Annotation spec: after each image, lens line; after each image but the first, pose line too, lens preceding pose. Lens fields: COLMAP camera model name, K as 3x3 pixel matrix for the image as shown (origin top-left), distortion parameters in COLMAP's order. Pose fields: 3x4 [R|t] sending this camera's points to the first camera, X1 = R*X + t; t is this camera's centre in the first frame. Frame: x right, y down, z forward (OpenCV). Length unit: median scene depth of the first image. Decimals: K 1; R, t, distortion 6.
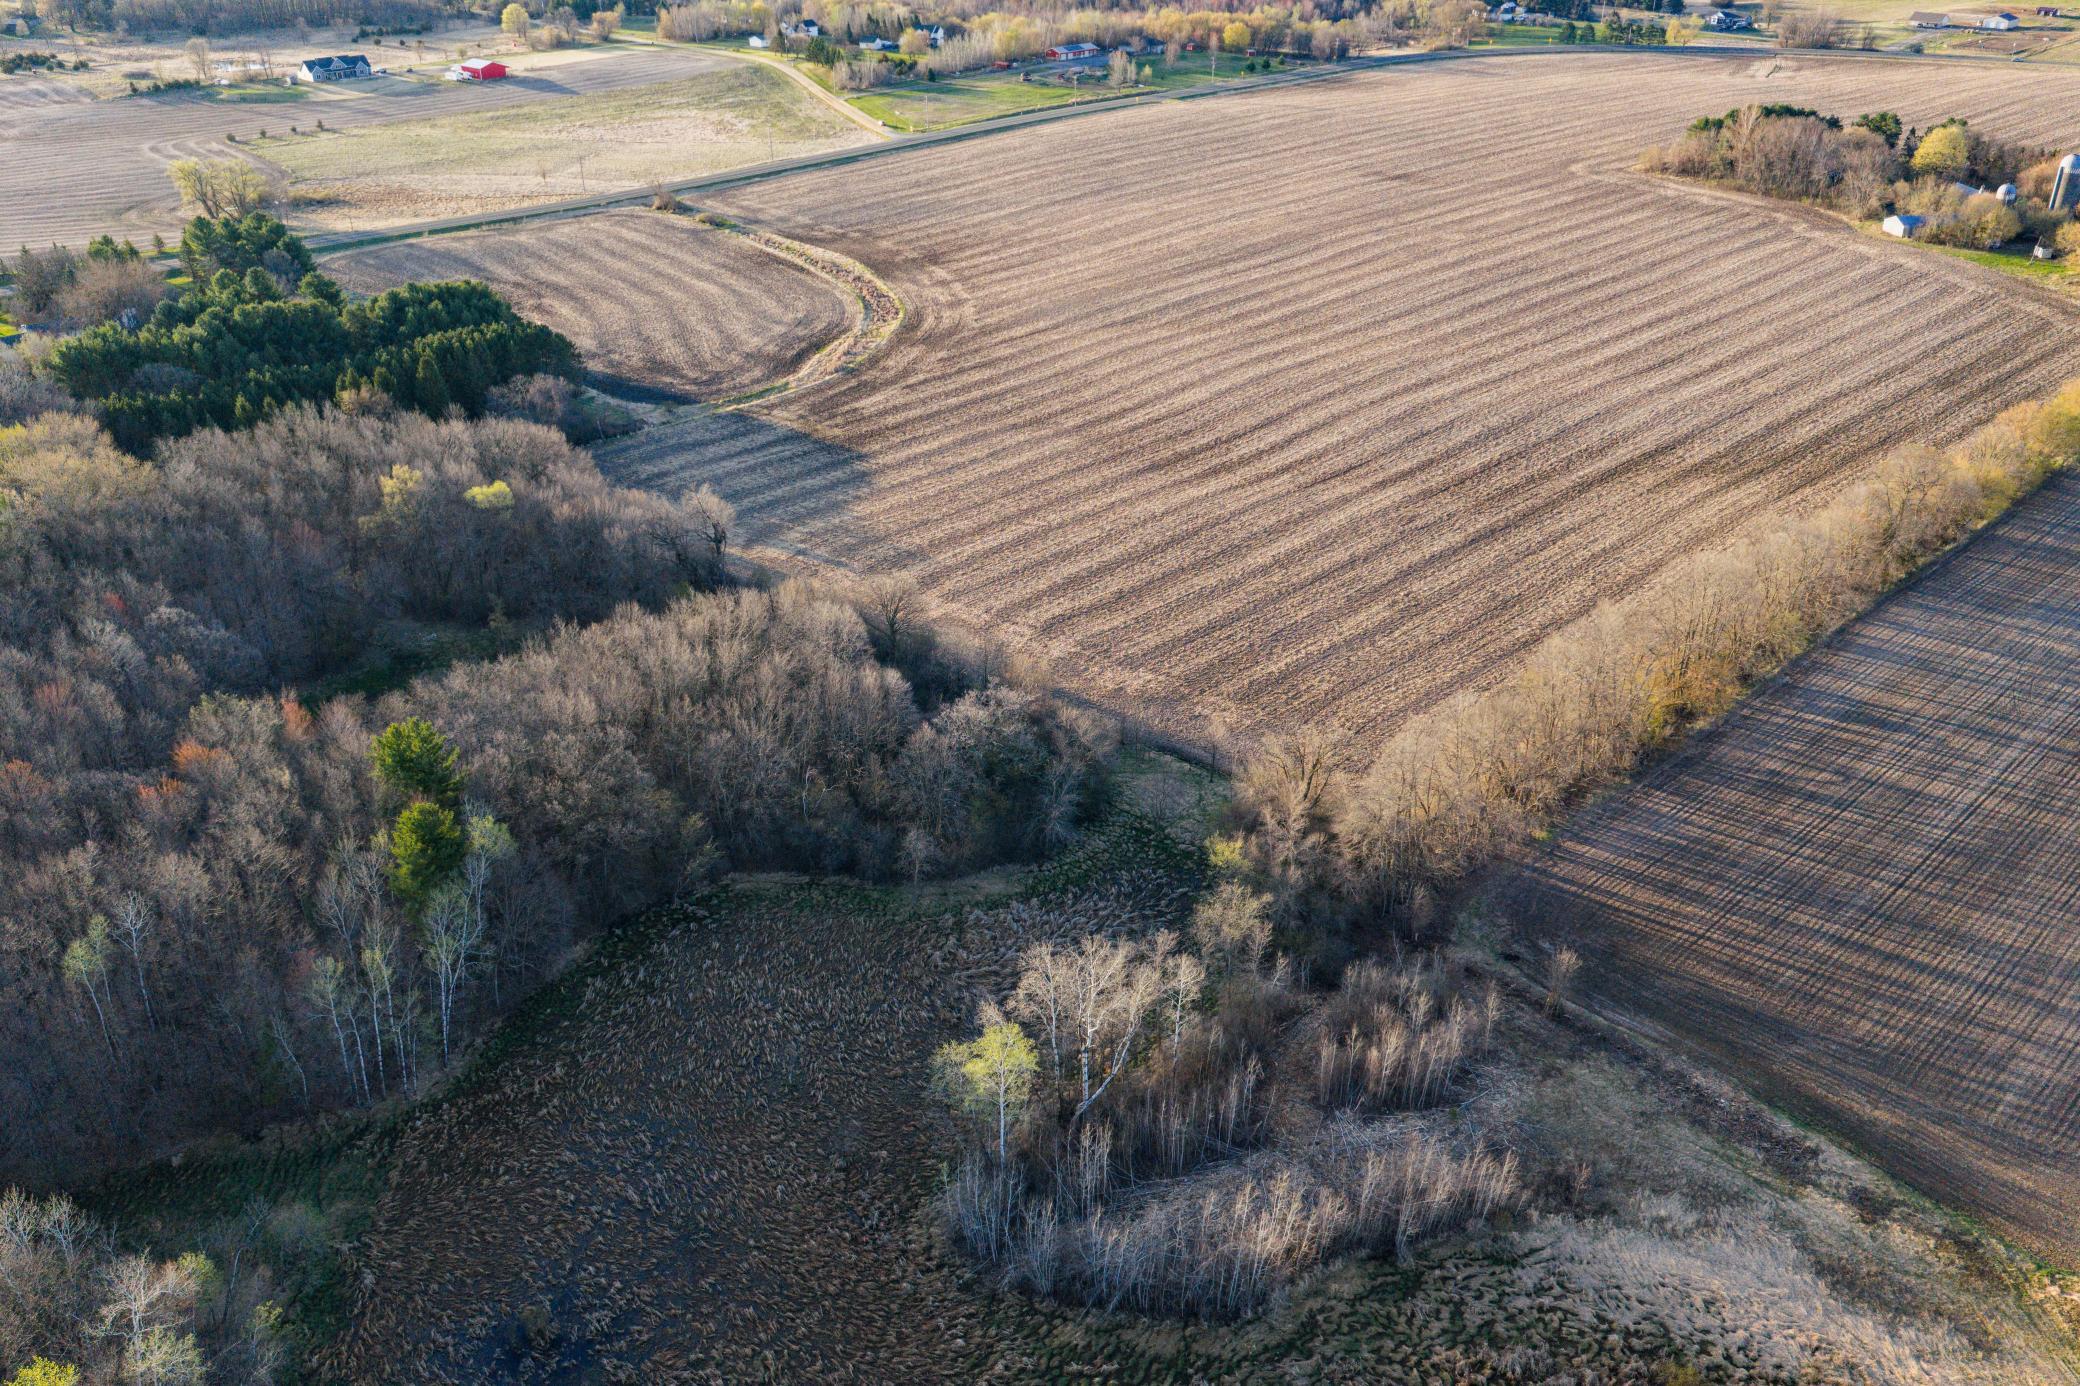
lens RADIAL K [[1716.7, 0, 1047.4], [0, 1716.7, 693.1], [0, 0, 1]] dist [0.012887, -0.019952]
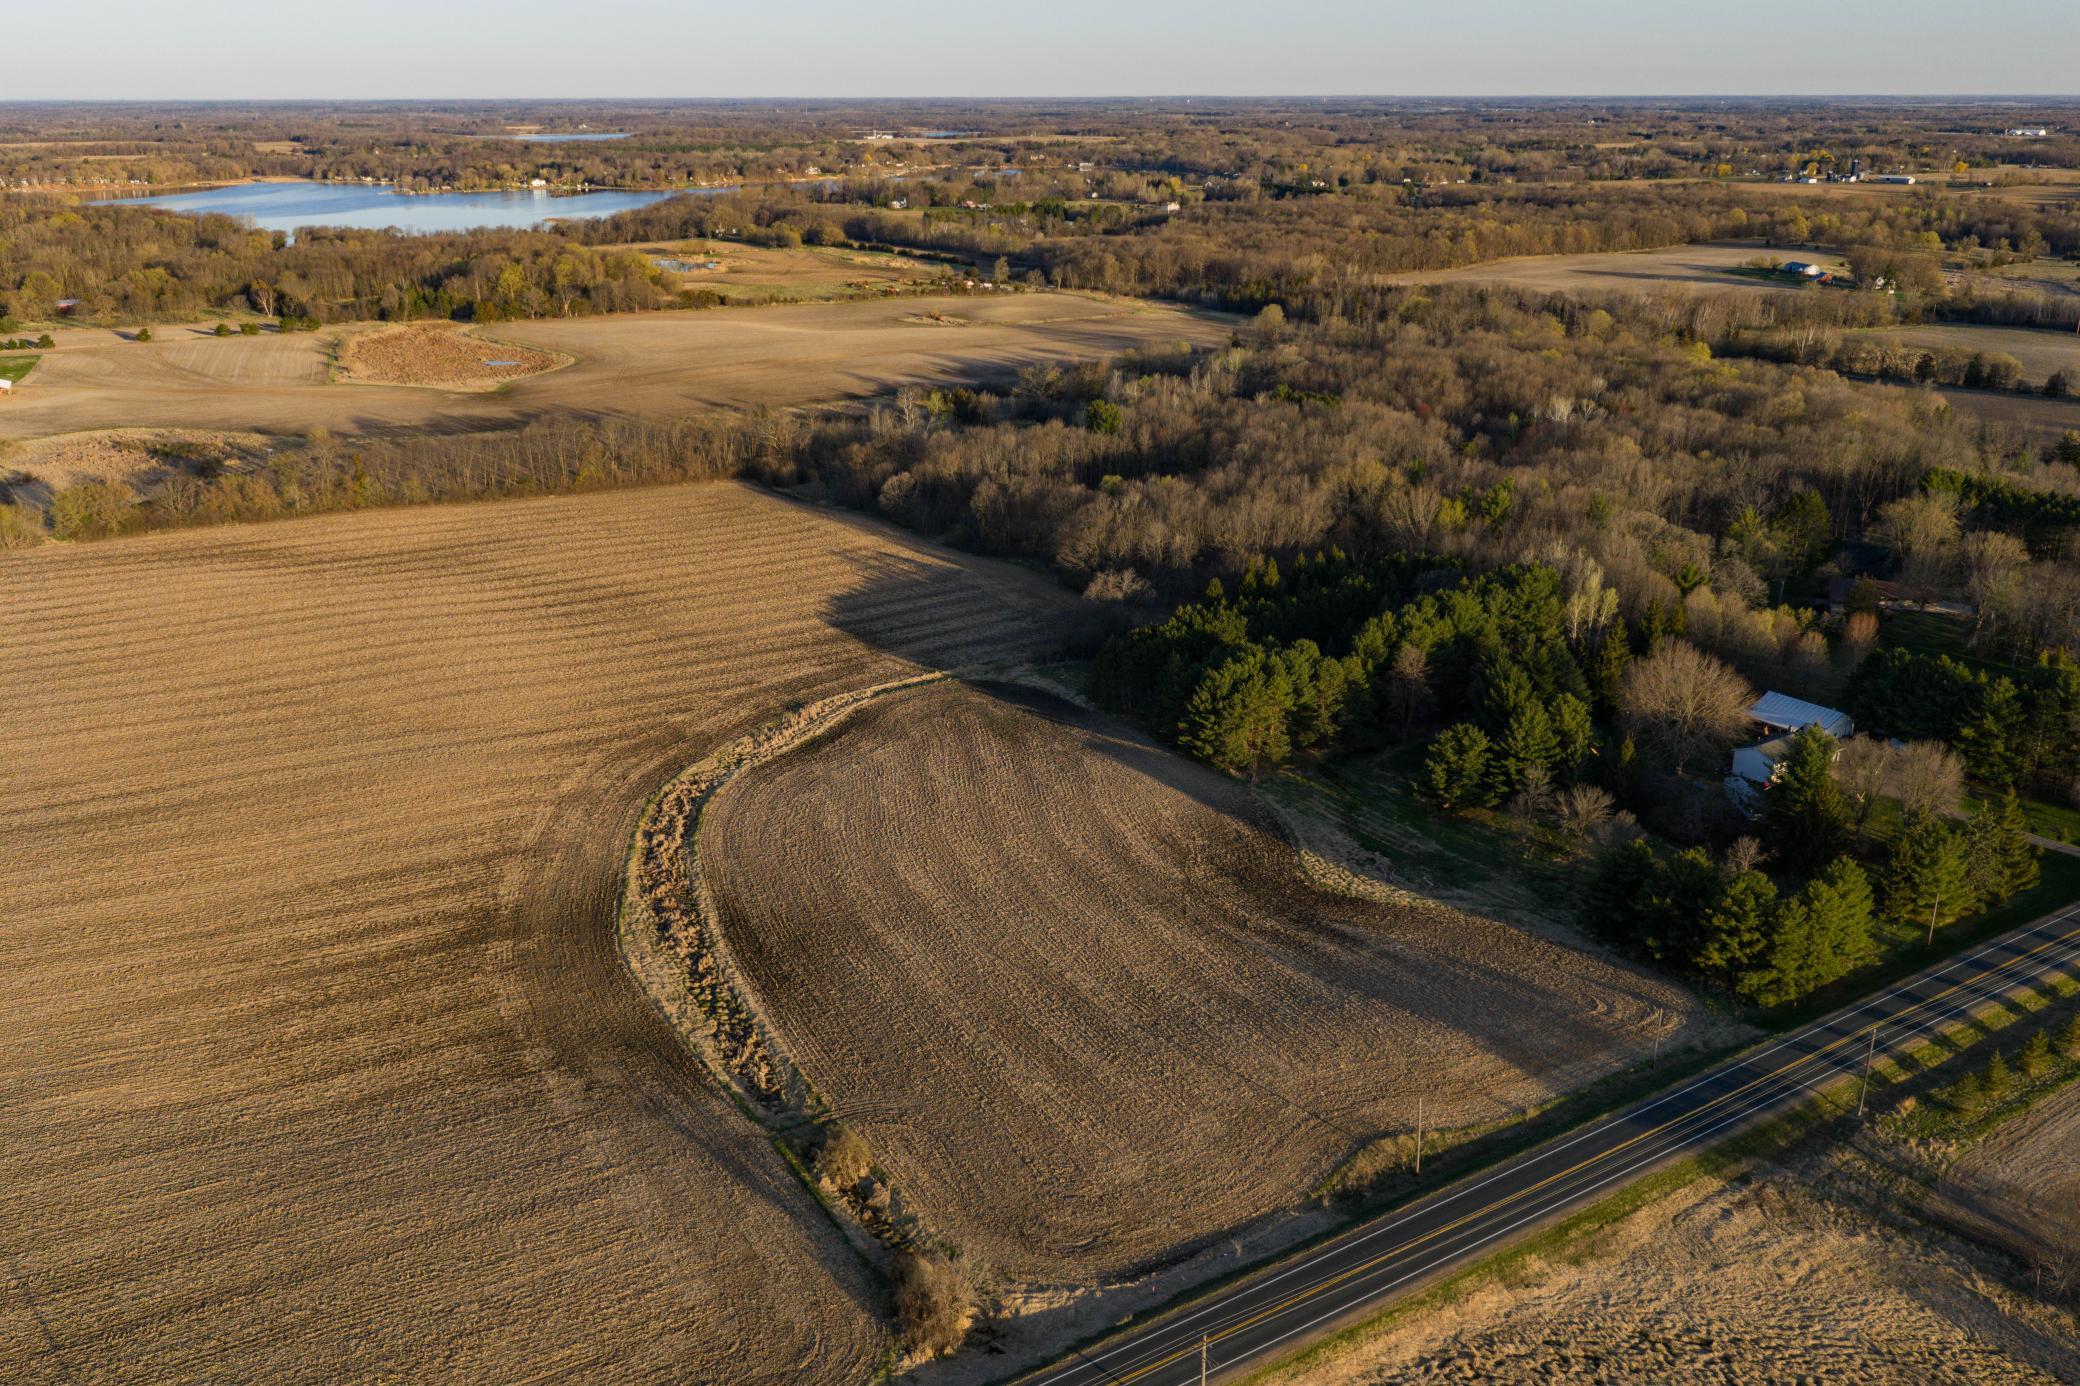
lens RADIAL K [[1716.7, 0, 1047.4], [0, 1716.7, 693.1], [0, 0, 1]] dist [0.012887, -0.019952]
pose [[-0.979203, -0.059753, 0.193883, -0.448301], [0.101562, 0.682914, 0.723404, -0.890828], [-0.175631, 0.728050, -0.662643, 1.695645]]
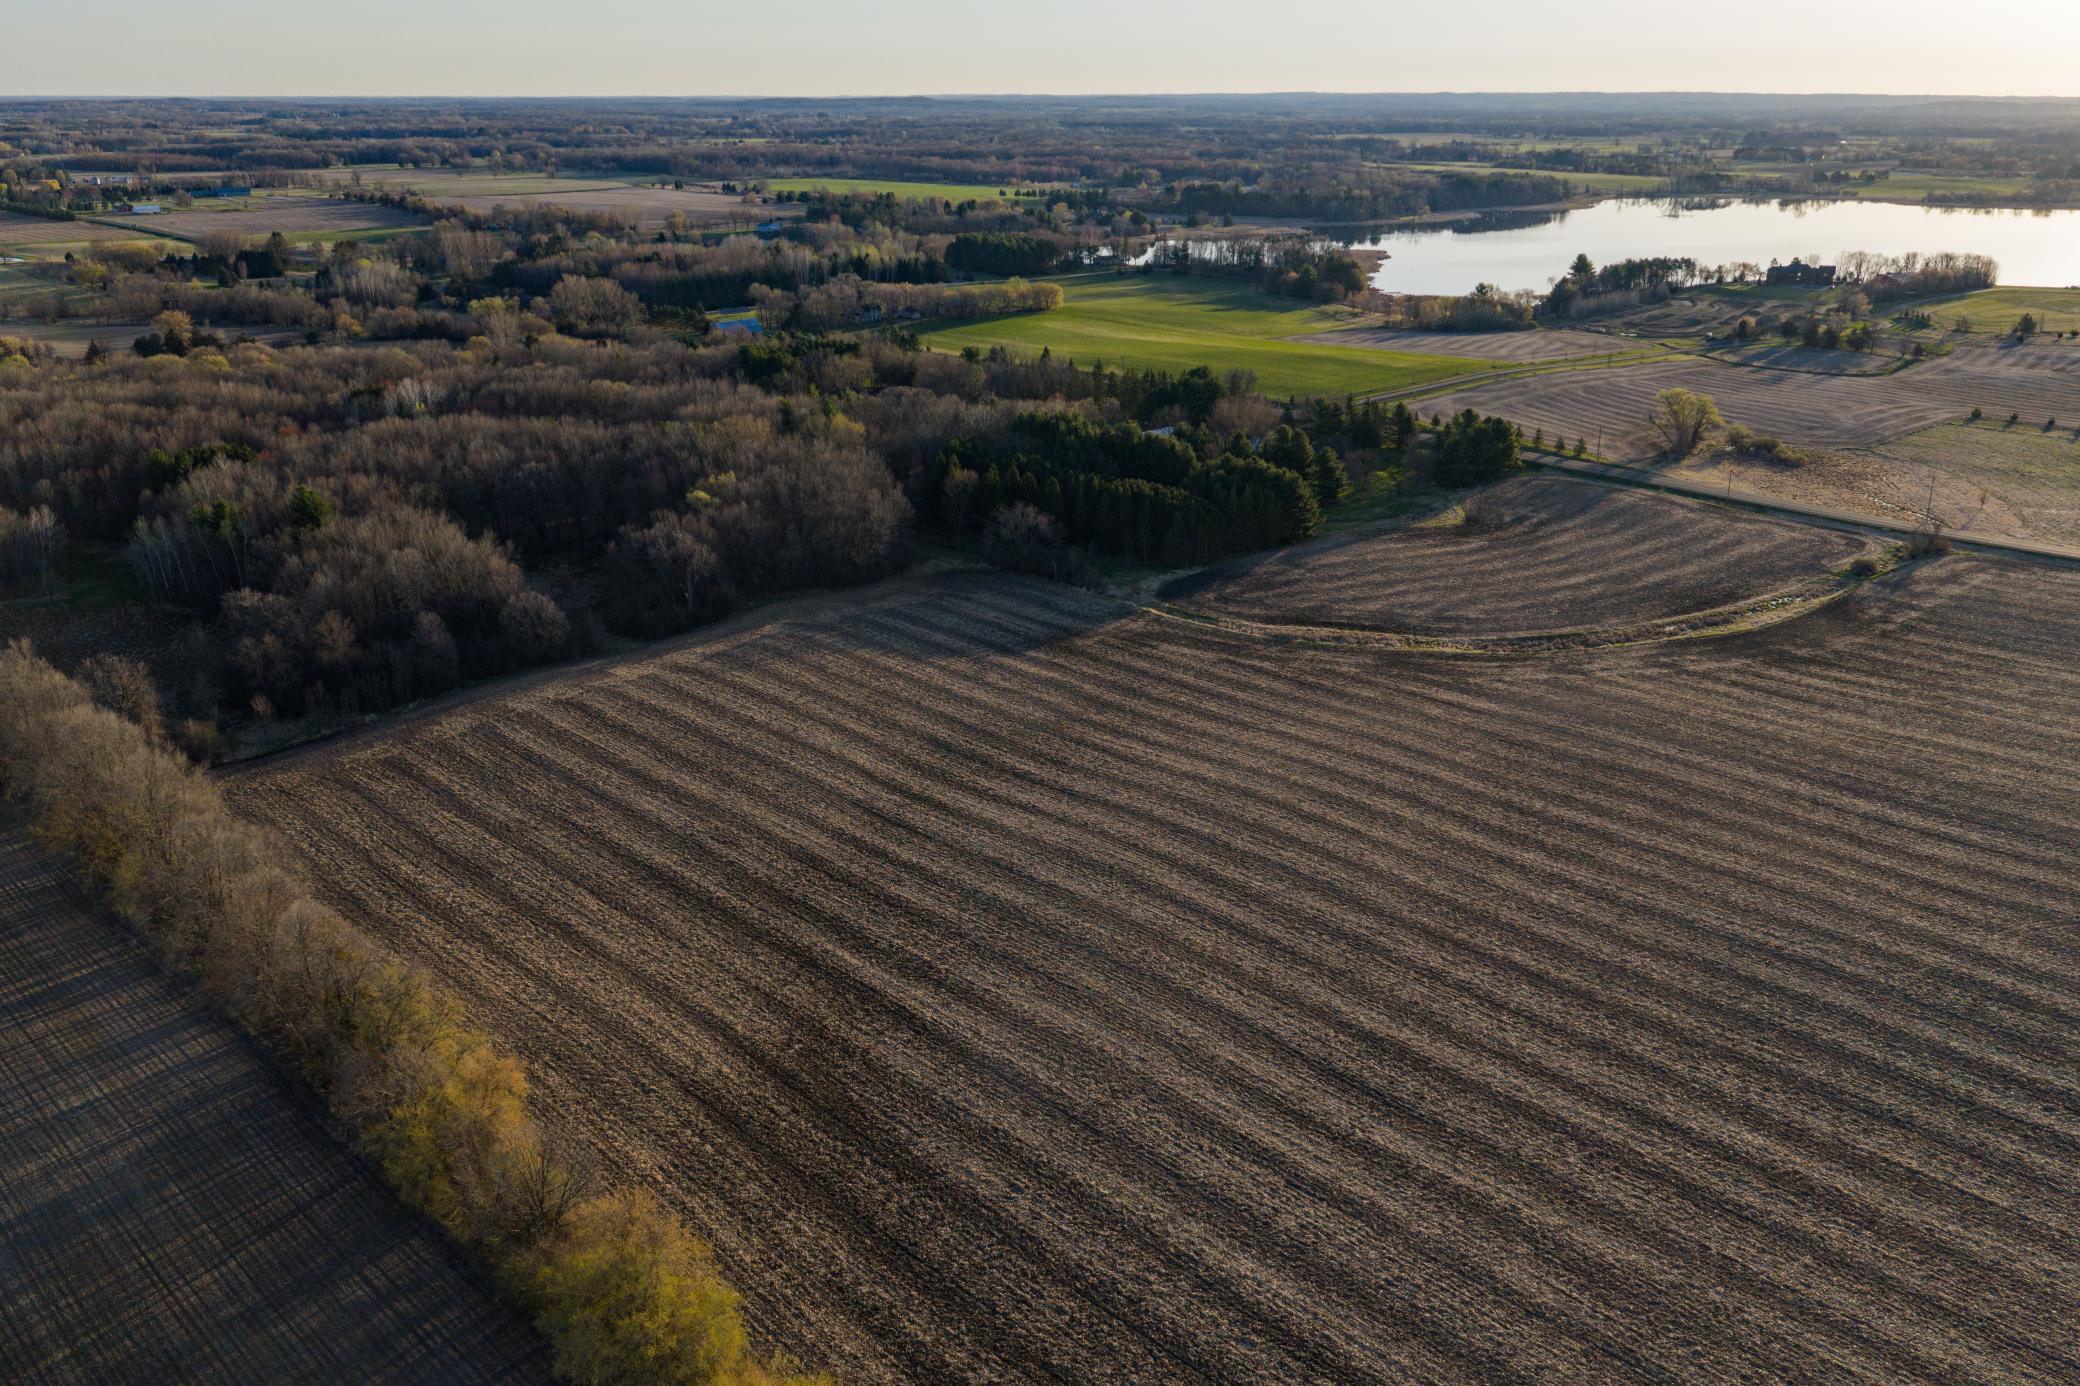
lens RADIAL K [[1716.7, 0, 1047.4], [0, 1716.7, 693.1], [0, 0, 1]] dist [0.012887, -0.019952]
pose [[-0.005636, 0.333770, -0.942638, 0.834967], [-0.471179, 0.830565, 0.296904, -0.413753], [0.882019, 0.445825, 0.152585, 0.829707]]
